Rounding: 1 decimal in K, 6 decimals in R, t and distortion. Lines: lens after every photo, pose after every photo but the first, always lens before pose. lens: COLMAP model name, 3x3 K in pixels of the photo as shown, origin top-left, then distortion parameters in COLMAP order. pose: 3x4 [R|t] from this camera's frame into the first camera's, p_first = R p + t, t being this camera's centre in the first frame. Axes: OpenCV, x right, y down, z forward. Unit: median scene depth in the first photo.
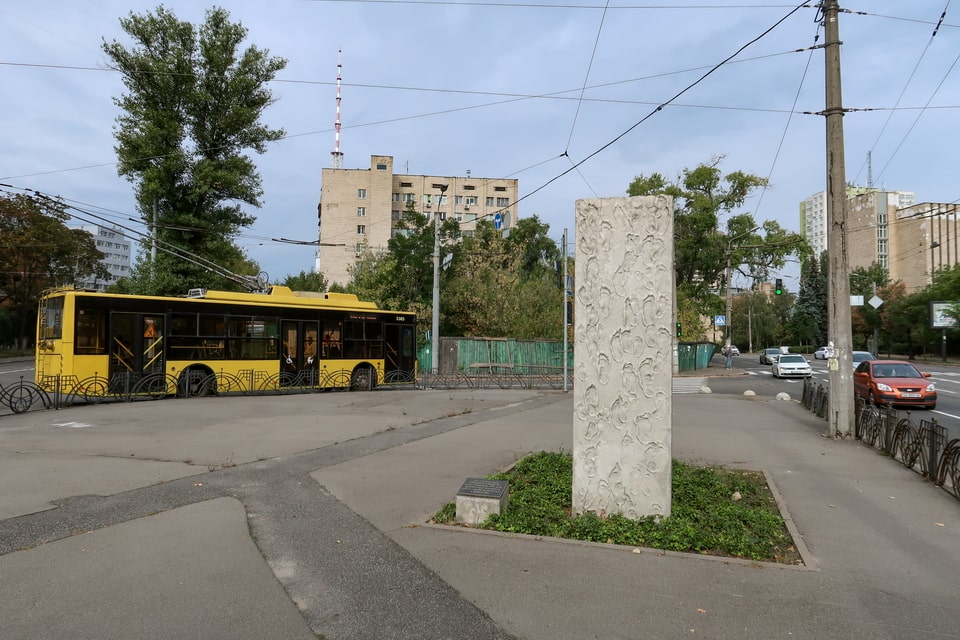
lens RADIAL K [[672.3, 0, 480.4], [0, 672.3, 323.4], [0, 0, 1]] dist [0.001175, -0.007342]
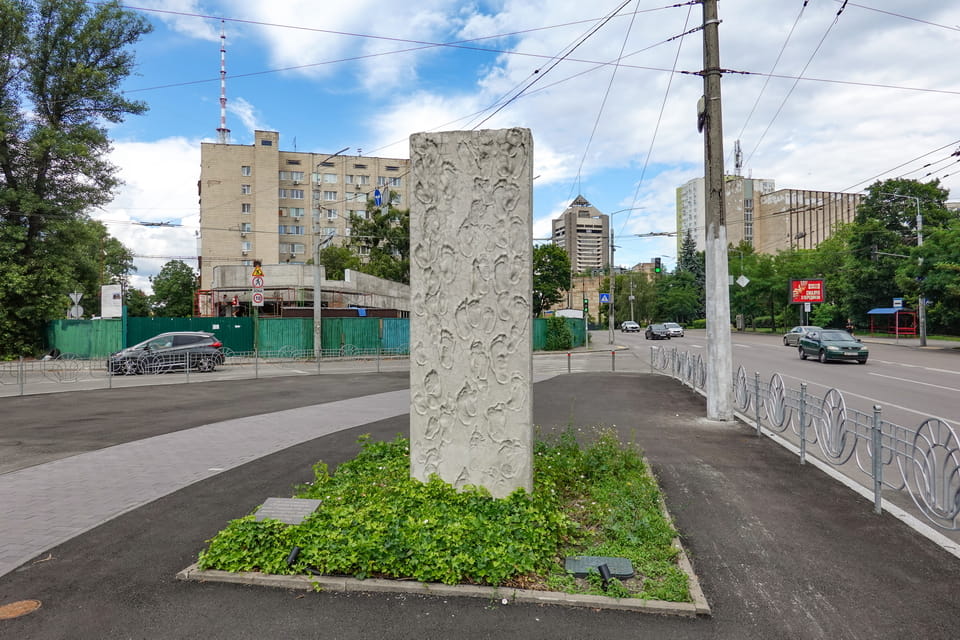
lens RADIAL K [[662.0, 0, 479.3], [0, 662.0, 319.8], [0, 0, 1]] dist [-0.002443, -0.000651]
pose [[0.988135, -0.014349, 0.152915, 0.101499], [0.010781, 0.999651, 0.024135, 0.014641], [-0.153208, -0.022200, 0.987945, 0.225349]]
